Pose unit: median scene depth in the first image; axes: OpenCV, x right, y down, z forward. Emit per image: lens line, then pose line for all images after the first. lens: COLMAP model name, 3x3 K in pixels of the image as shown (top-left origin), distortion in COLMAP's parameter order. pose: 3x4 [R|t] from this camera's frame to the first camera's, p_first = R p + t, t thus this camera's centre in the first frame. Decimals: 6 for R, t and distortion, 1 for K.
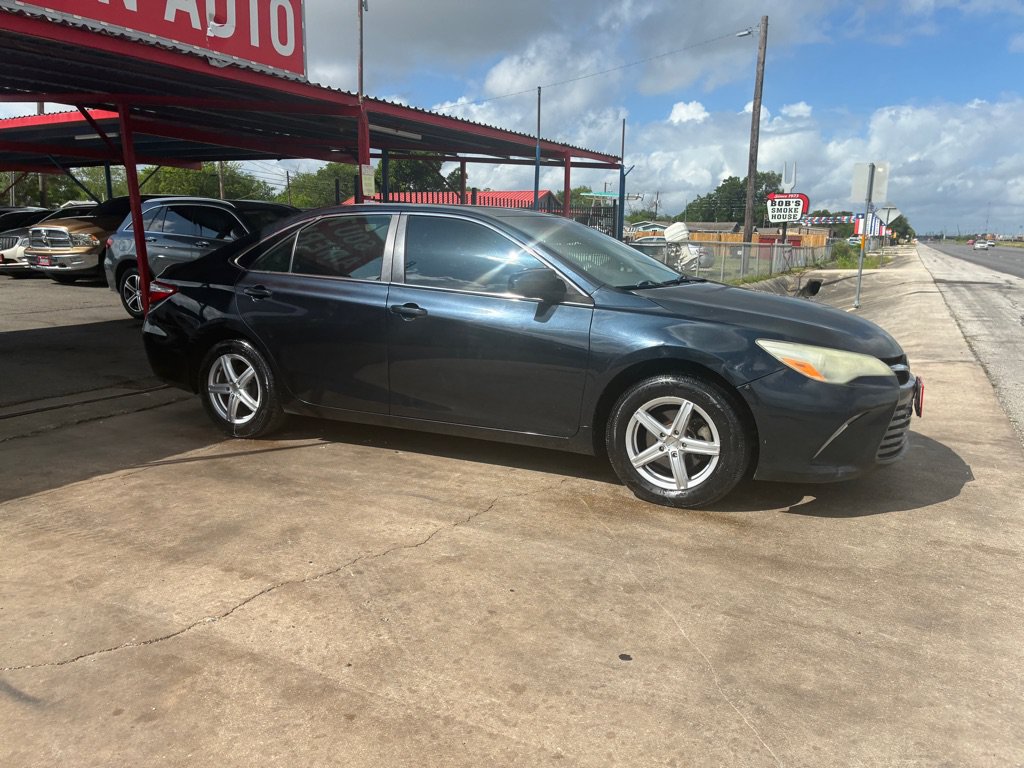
lens RADIAL K [[783.4, 0, 496.7], [0, 783.4, 379.4], [0, 0, 1]] dist [0.048322, -0.062656]
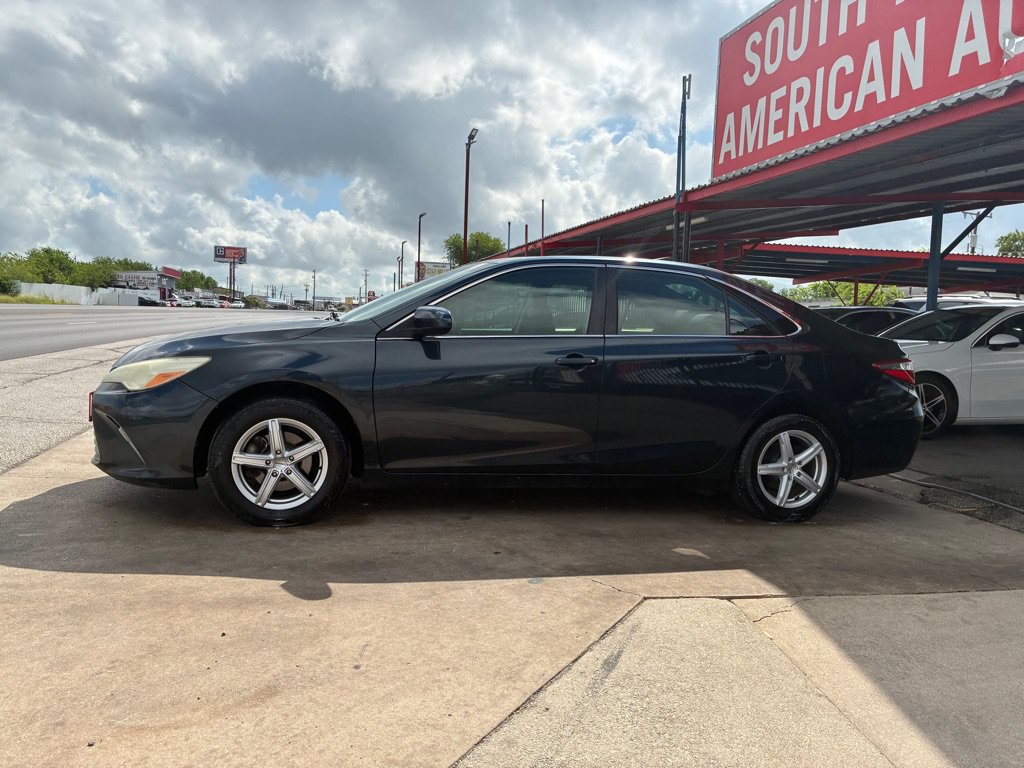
lens RADIAL K [[783.4, 0, 505.0], [0, 783.4, 384.1], [0, 0, 1]] dist [0.048322, -0.062656]
pose [[-0.758594, 0.006987, -0.651526, 0.773281], [-0.175930, 0.960605, 0.215142, -0.316101], [0.627363, 0.277829, -0.727480, 2.018367]]
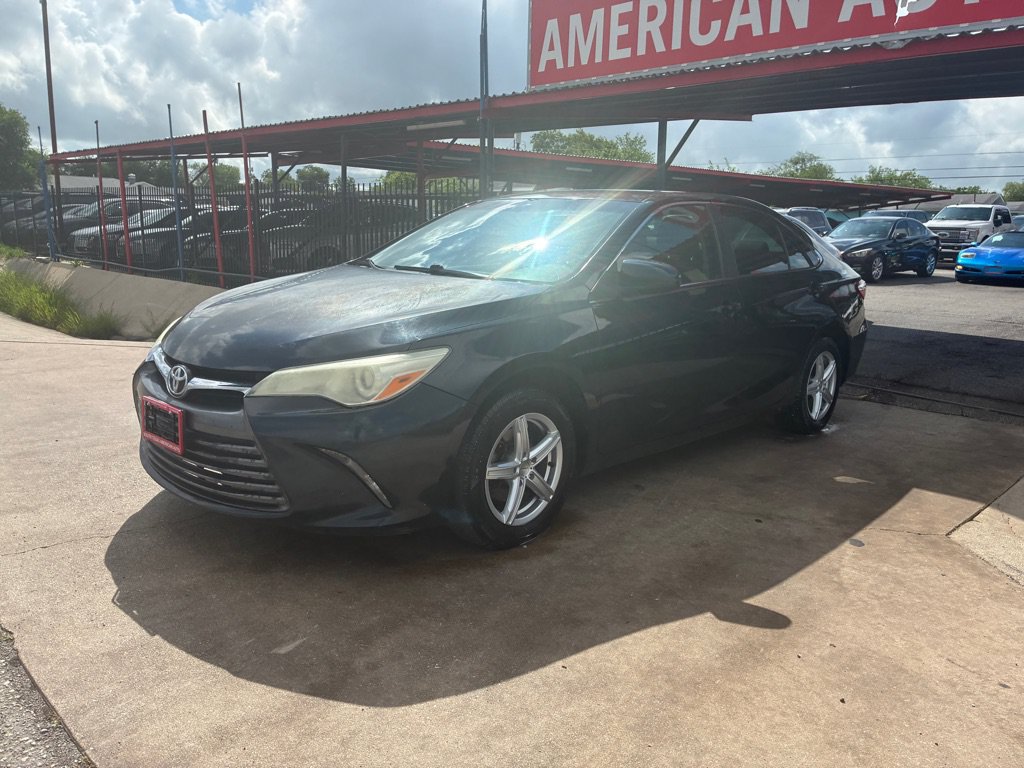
lens RADIAL K [[783.4, 0, 507.1], [0, 783.4, 382.1], [0, 0, 1]] dist [0.048322, -0.062656]
pose [[-0.296981, 0.167844, -0.940016, 1.046759], [-0.211922, 0.948295, 0.236275, -0.233369], [0.931070, 0.269379, -0.246056, 1.377532]]
